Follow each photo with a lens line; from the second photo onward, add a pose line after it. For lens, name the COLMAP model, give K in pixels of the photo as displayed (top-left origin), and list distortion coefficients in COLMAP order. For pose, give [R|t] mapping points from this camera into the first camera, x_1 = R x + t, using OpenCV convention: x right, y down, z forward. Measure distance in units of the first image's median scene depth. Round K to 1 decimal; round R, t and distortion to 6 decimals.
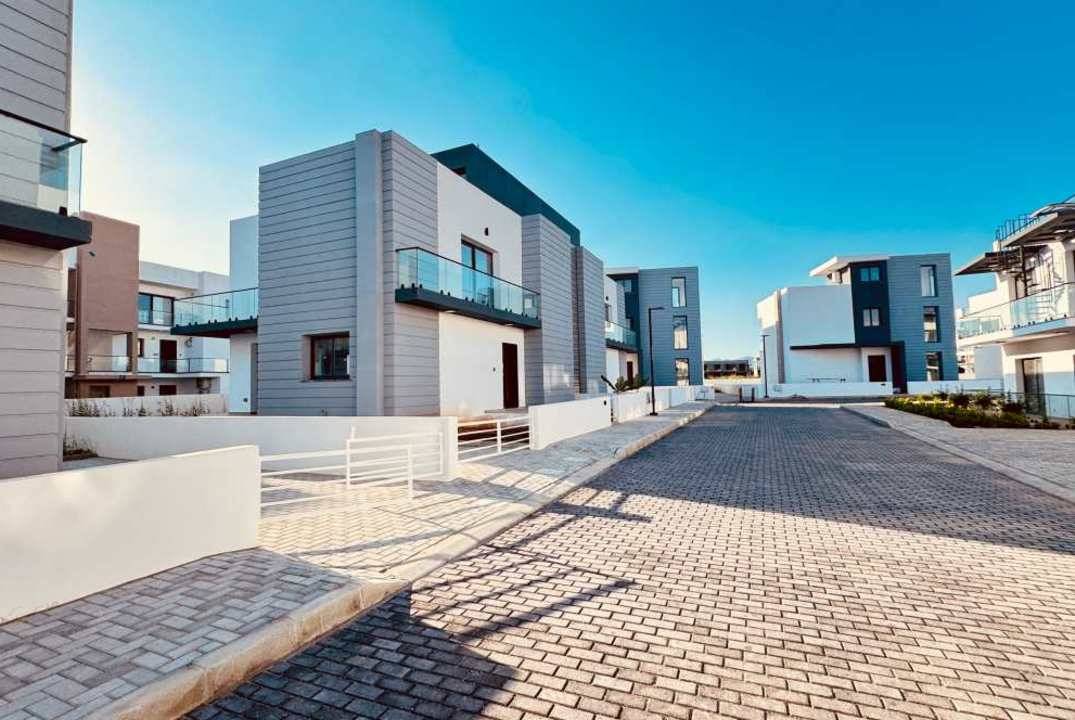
lens RADIAL K [[506.2, 0, 535.4], [0, 506.2, 353.3], [0, 0, 1]] dist [-0.002000, -0.001392]
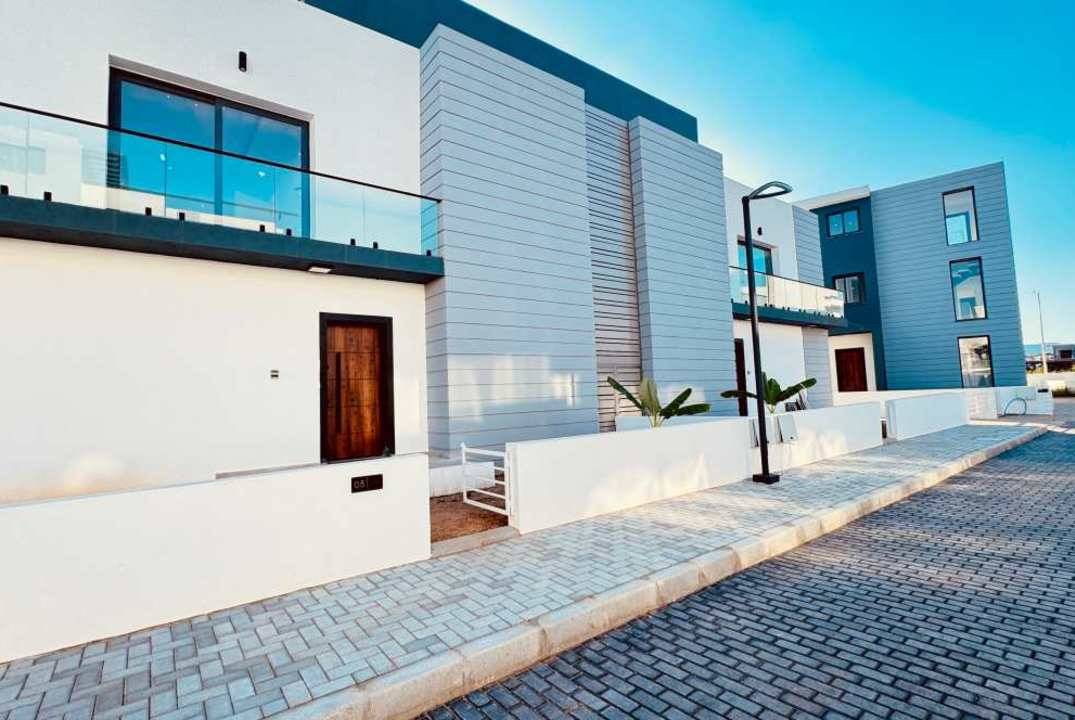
lens RADIAL K [[506.2, 0, 540.6], [0, 506.2, 358.8], [0, 0, 1]] dist [-0.002000, -0.001392]
pose [[0.878783, -0.051950, -0.474385, 0.211735], [0.052973, 0.998533, -0.011219, 0.022703], [0.474272, -0.015271, 0.880246, 0.472883]]
